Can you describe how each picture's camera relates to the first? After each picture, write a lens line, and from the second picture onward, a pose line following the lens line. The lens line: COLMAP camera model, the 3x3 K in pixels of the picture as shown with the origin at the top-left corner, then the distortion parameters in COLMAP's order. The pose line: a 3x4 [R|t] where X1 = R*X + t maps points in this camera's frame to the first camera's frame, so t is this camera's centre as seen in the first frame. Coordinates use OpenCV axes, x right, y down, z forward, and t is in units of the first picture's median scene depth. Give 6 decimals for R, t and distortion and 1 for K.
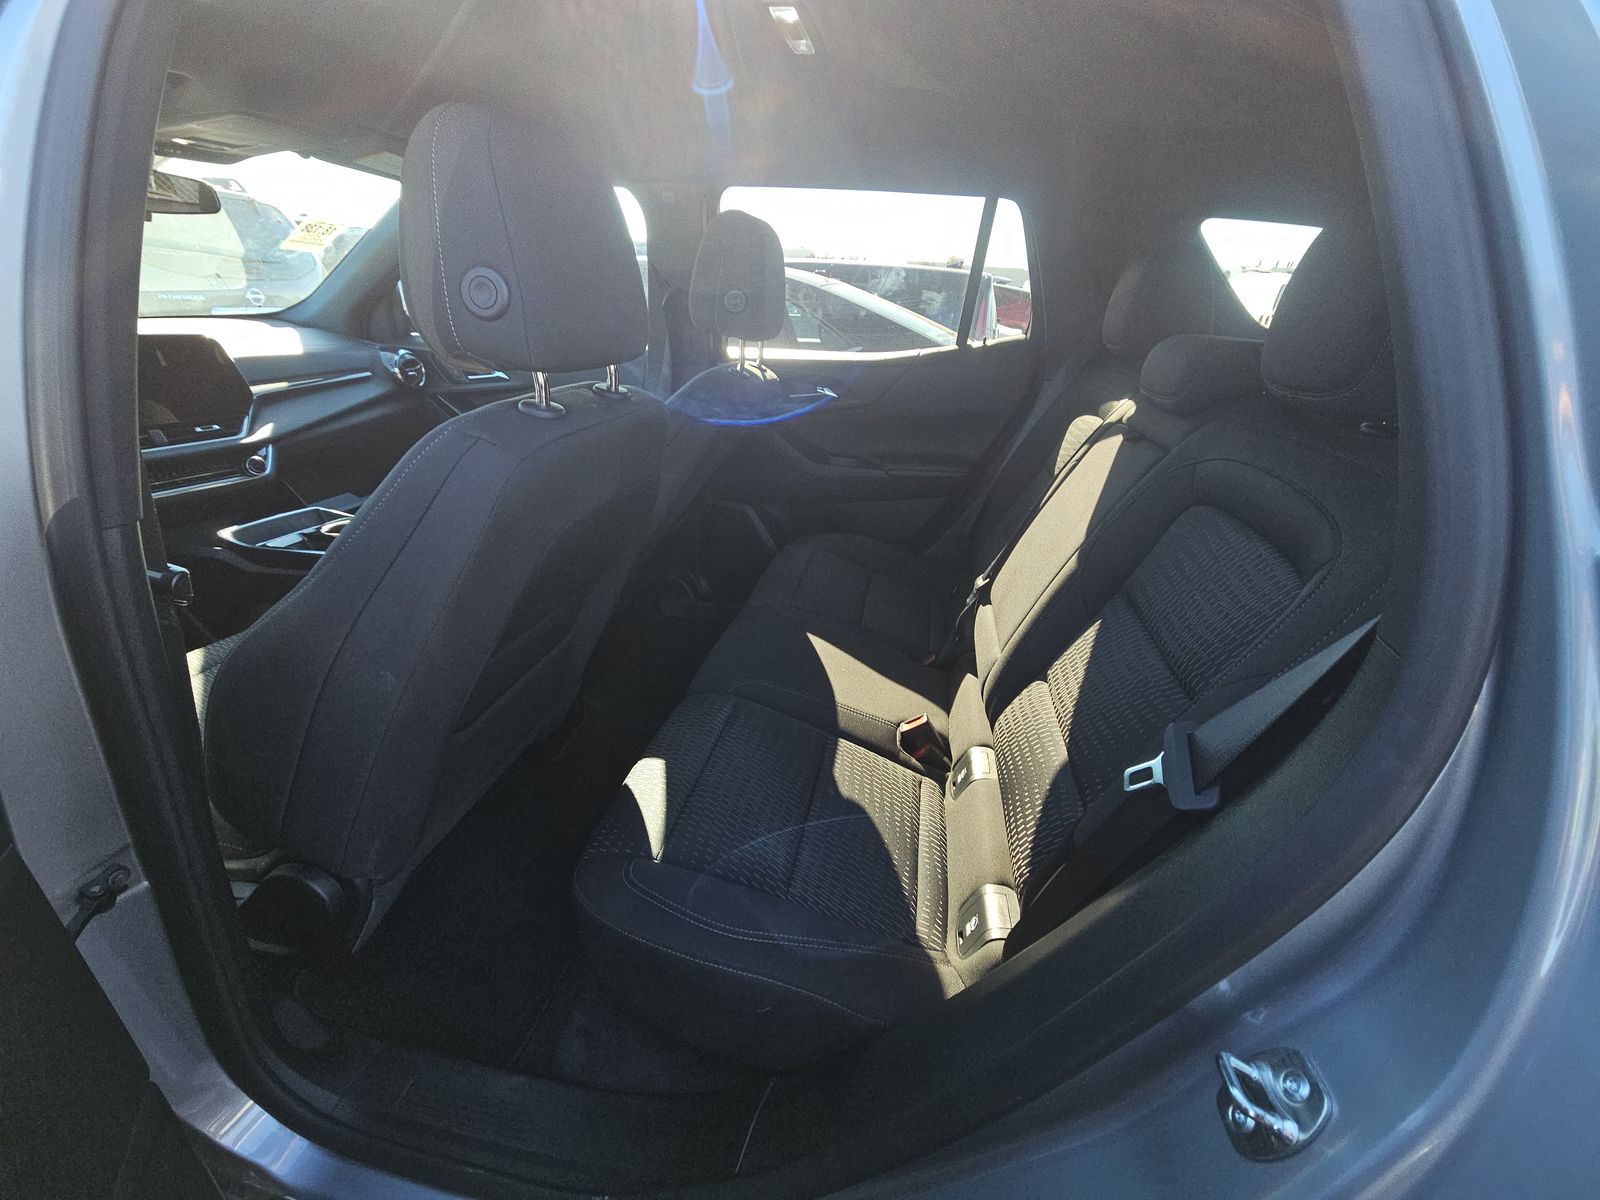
lens RADIAL K [[647.5, 0, 803.7], [0, 647.5, 604.3], [0, 0, 1]] dist [0.022094, -0.016741]
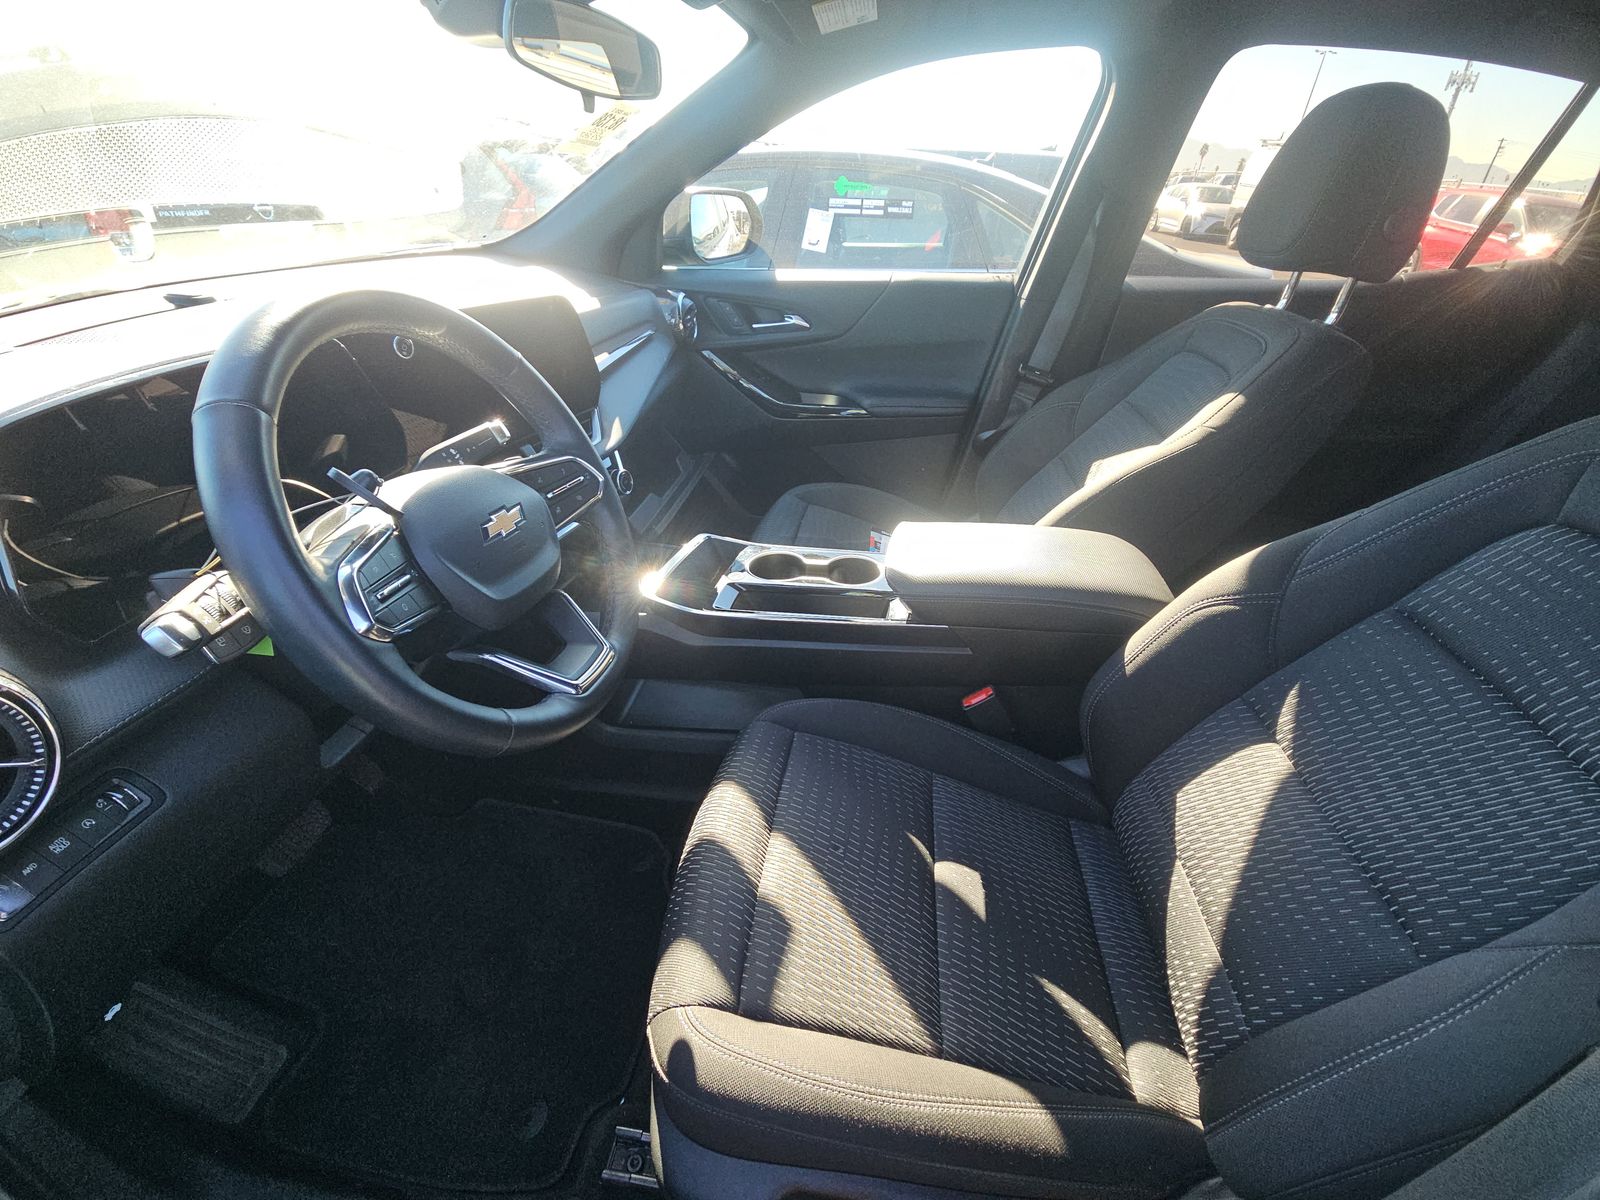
lens RADIAL K [[647.5, 0, 803.7], [0, 647.5, 604.3], [0, 0, 1]] dist [0.022094, -0.016741]
pose [[0.997813, -0.053994, 0.038131, -0.534182], [0.048643, 0.990384, 0.129510, -0.126125], [-0.044757, -0.127372, 0.990845, 0.204321]]
